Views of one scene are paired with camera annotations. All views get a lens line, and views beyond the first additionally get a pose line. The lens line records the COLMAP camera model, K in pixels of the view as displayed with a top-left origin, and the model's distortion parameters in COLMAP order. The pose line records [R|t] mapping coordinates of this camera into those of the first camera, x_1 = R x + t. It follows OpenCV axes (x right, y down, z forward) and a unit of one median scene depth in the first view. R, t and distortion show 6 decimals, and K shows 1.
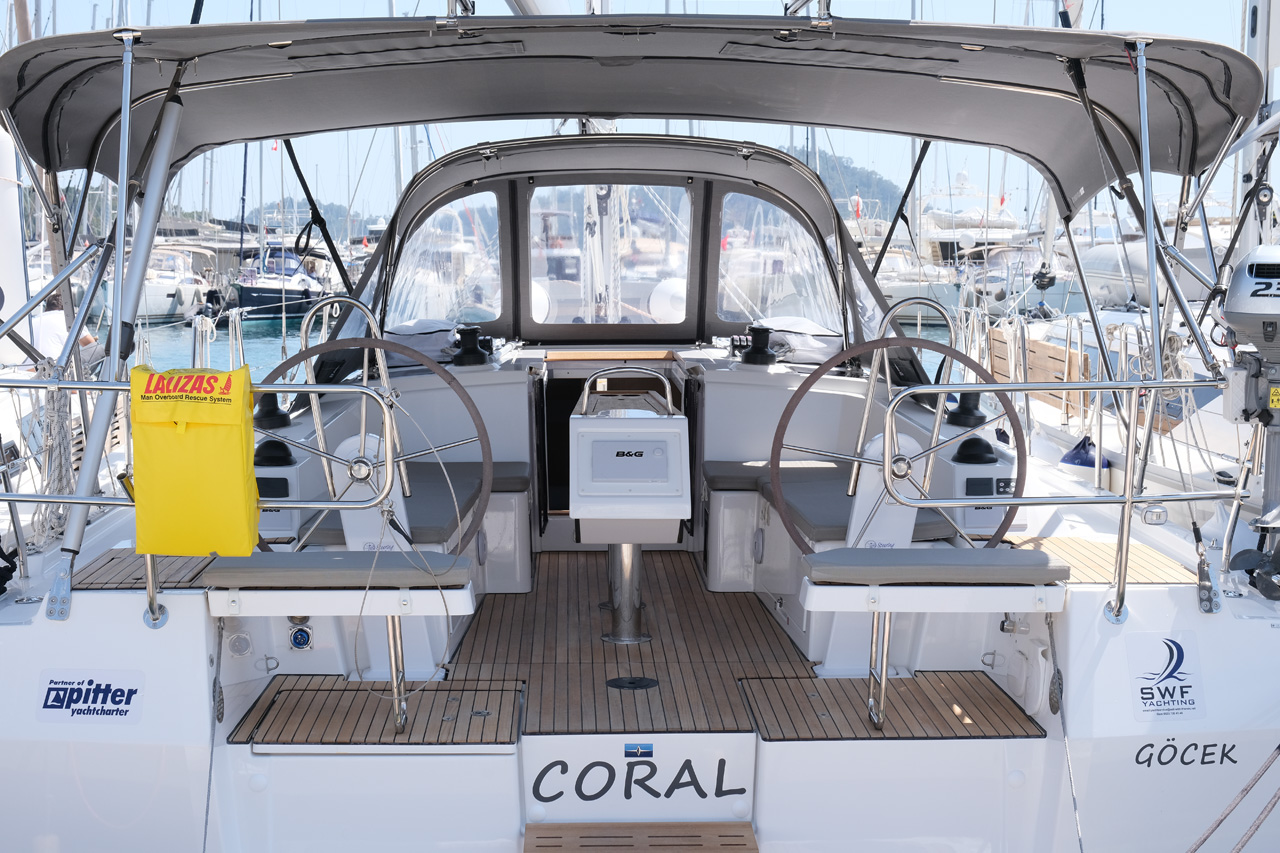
lens RADIAL K [[1911.8, 0, 640.0], [0, 1911.8, 426.5], [0, 0, 1]] dist [0.205420, -2.524431]
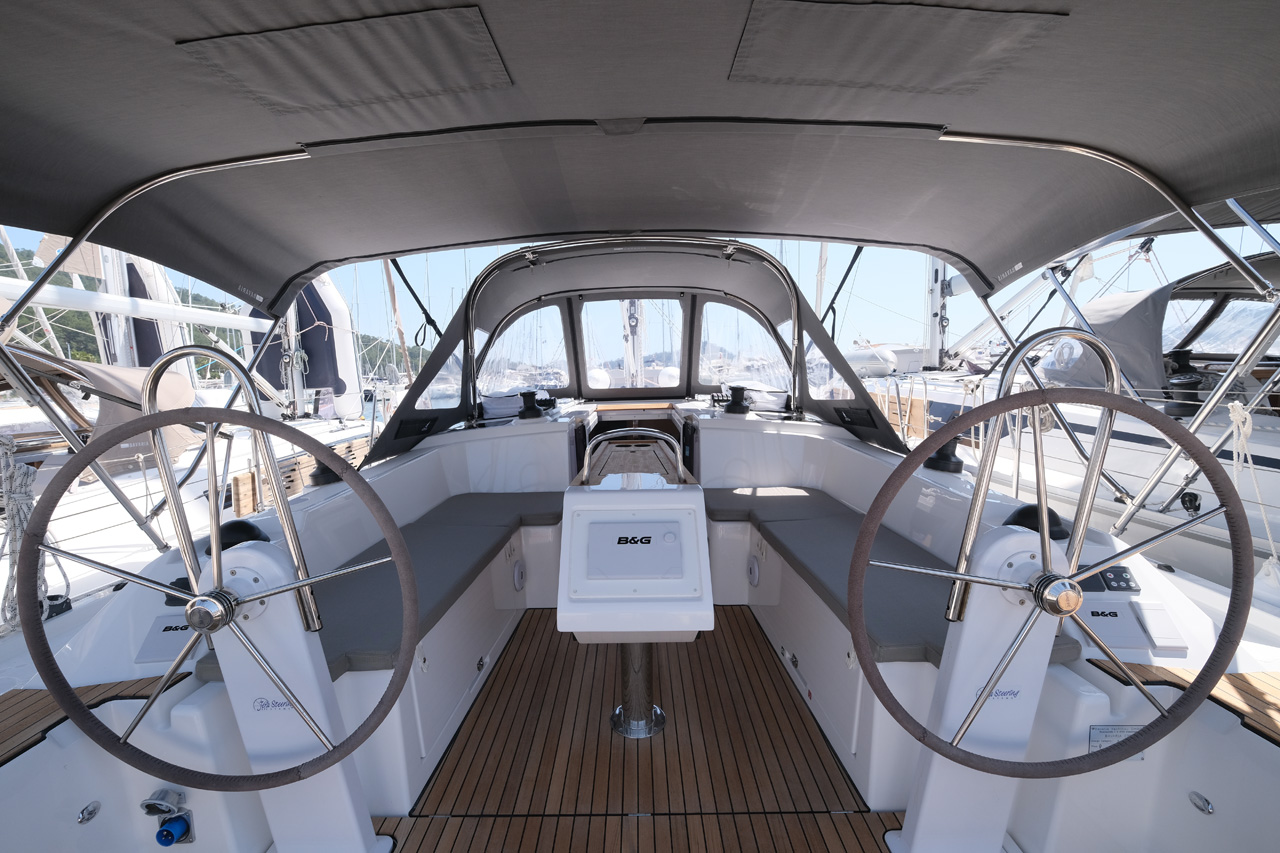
lens RADIAL K [[550.8, 0, 631.3], [0, 550.8, 428.7], [0, 0, 1]] dist [-0.005540, -0.000376]
pose [[0.998718, -0.018497, -0.047123, 0.003878], [0.019145, 0.999728, 0.013337, -0.026748], [0.046863, -0.014222, 0.998800, 0.567037]]
